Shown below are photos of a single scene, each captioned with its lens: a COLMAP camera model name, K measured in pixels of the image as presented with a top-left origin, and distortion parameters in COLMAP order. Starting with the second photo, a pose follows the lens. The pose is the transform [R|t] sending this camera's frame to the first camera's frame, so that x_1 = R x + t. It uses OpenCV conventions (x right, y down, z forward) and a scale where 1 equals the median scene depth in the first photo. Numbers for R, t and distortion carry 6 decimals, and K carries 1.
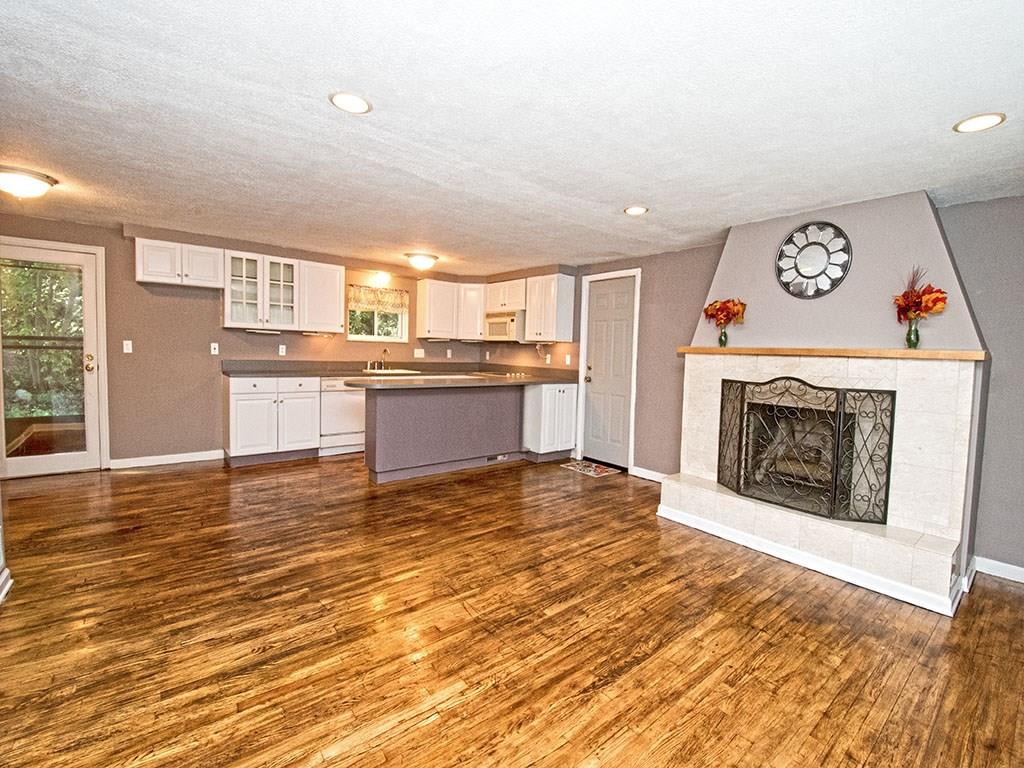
lens RADIAL K [[447.6, 0, 537.1], [0, 447.6, 384.9], [0, 0, 1]] dist [0.013087, -0.020523]
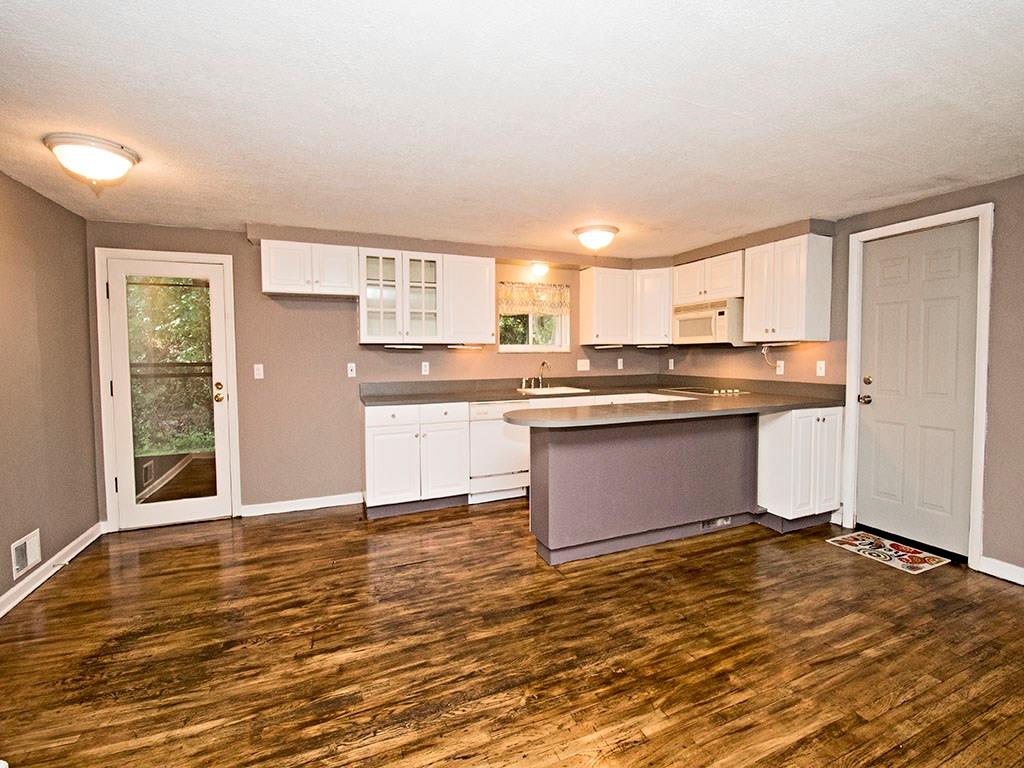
lens RADIAL K [[456.8, 0, 532.0], [0, 456.8, 378.1], [0, 0, 1]] dist [0.014892, -0.021353]
pose [[0.955358, -0.024984, -0.294392, -0.208275], [0.017194, 0.999431, -0.029021, -0.047510], [0.294949, 0.022663, 0.955244, 0.396467]]
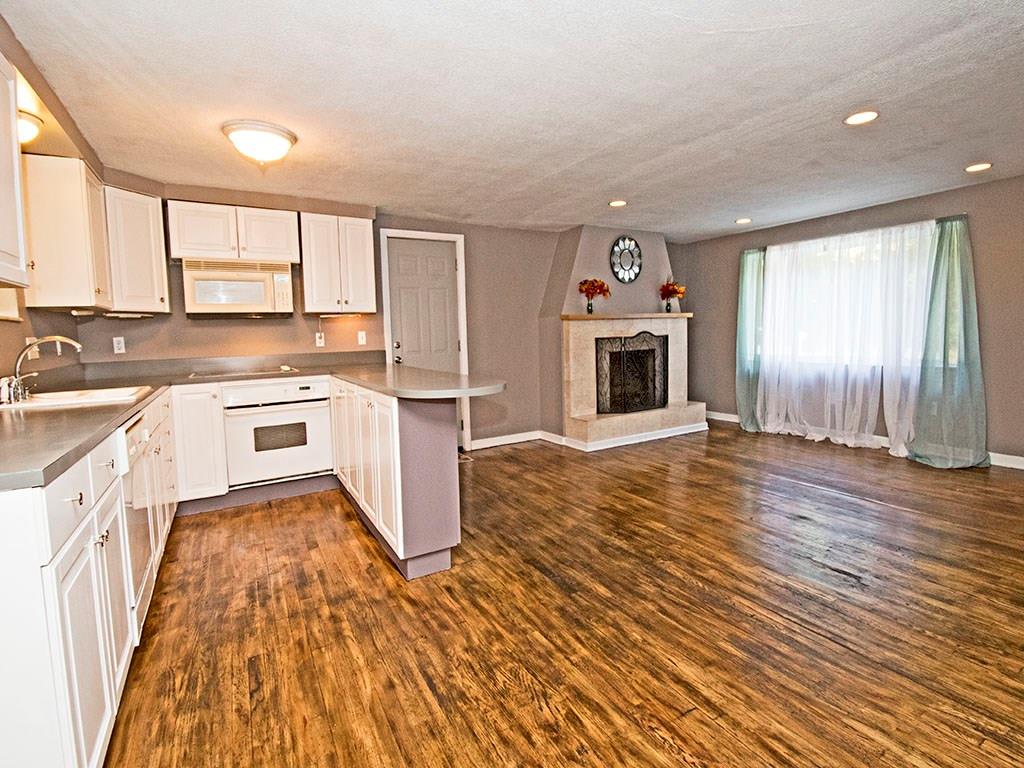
lens RADIAL K [[488.9, 0, 535.6], [0, 488.9, 379.2], [0, 0, 1]] dist [0.017920, -0.024782]
pose [[0.161881, -0.134291, 0.977630, -1.074514], [0.108900, 0.987077, 0.117556, -0.083212], [-0.980783, 0.087434, 0.174413, 0.919934]]
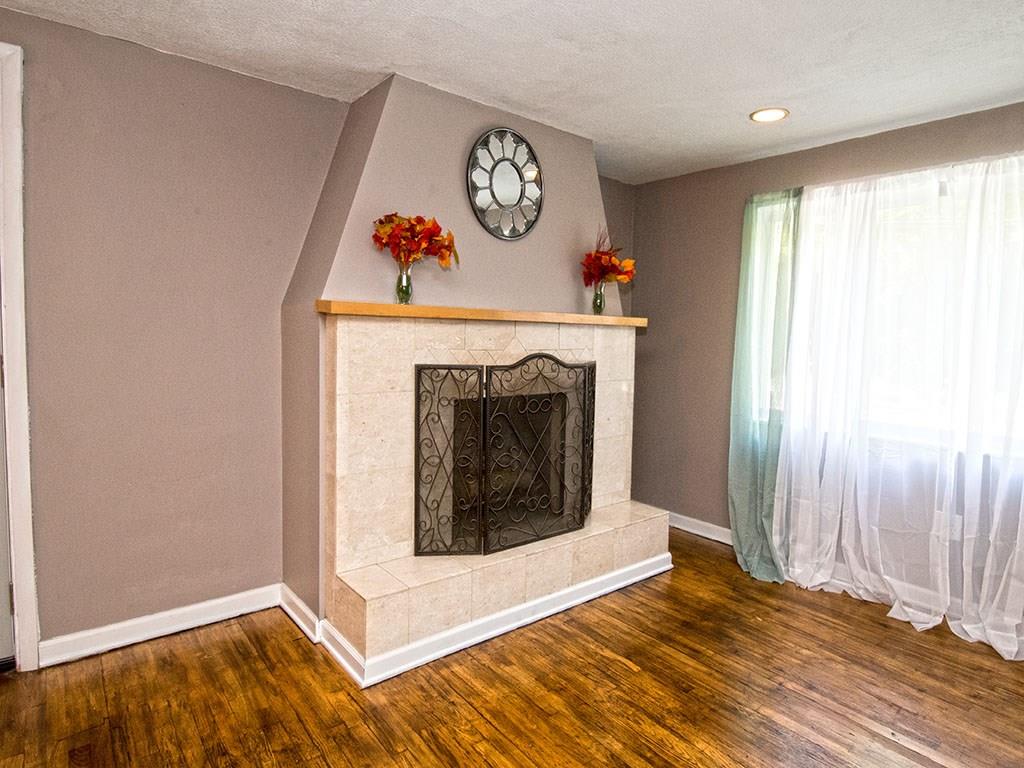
lens RADIAL K [[579.8, 0, 531.1], [0, 579.8, 372.4], [0, 0, 1]] dist [-0.002098, -0.000698]
pose [[0.016911, -0.095650, 0.995271, -0.271001], [0.052177, 0.994142, 0.094655, -0.062058], [-0.998495, 0.050329, 0.021803, 0.838056]]
